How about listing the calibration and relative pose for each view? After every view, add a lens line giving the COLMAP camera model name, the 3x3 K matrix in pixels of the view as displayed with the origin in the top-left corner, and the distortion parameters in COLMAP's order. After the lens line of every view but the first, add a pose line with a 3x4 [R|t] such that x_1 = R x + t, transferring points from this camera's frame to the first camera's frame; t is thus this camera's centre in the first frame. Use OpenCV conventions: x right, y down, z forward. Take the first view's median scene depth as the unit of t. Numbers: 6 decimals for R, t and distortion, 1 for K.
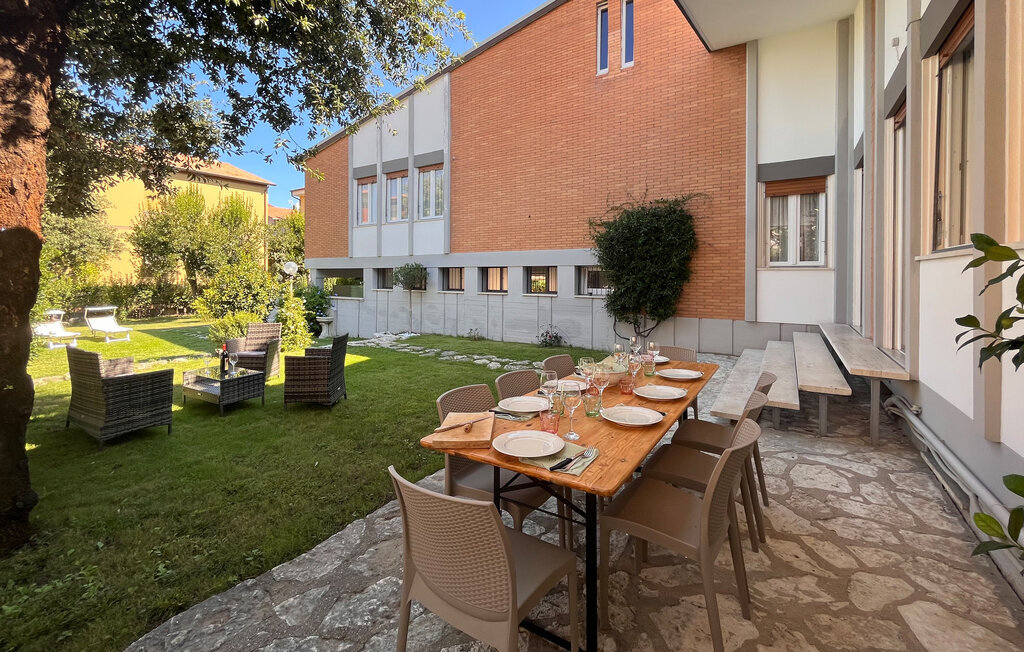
lens RADIAL K [[433.2, 0, 509.1], [0, 433.2, 293.4], [0, 0, 1]] dist [-0.001710, 0.000382]
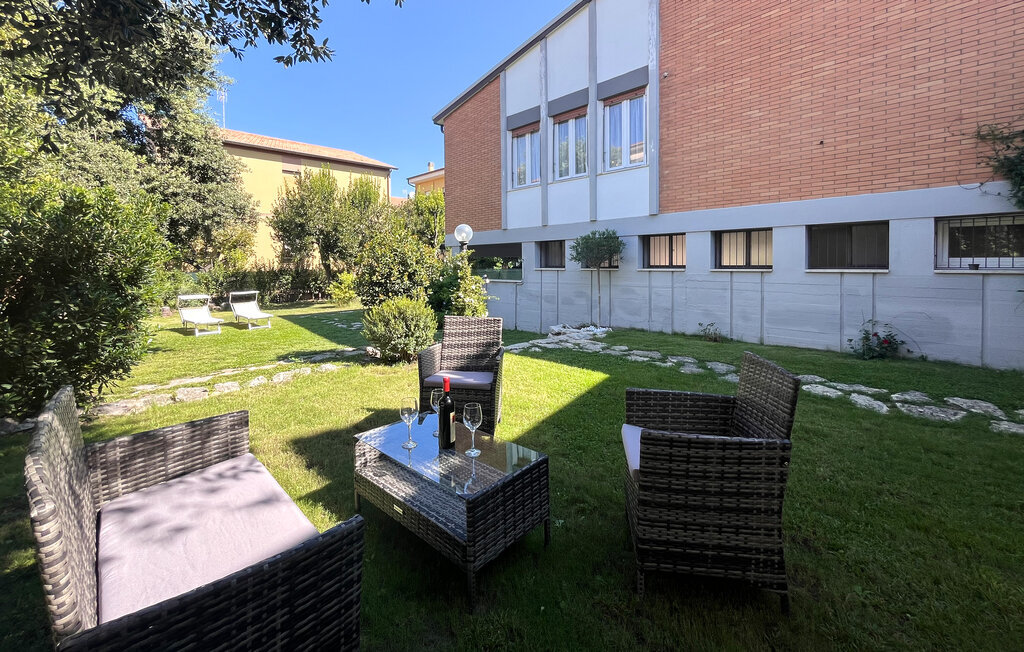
lens RADIAL K [[433.2, 0, 509.1], [0, 433.2, 293.4], [0, 0, 1]] dist [-0.001710, 0.000382]
pose [[0.974878, 0.002105, -0.222729, -0.196584], [0.004903, 0.999510, 0.030902, 0.011139], [0.222685, -0.031218, 0.974391, 0.240098]]
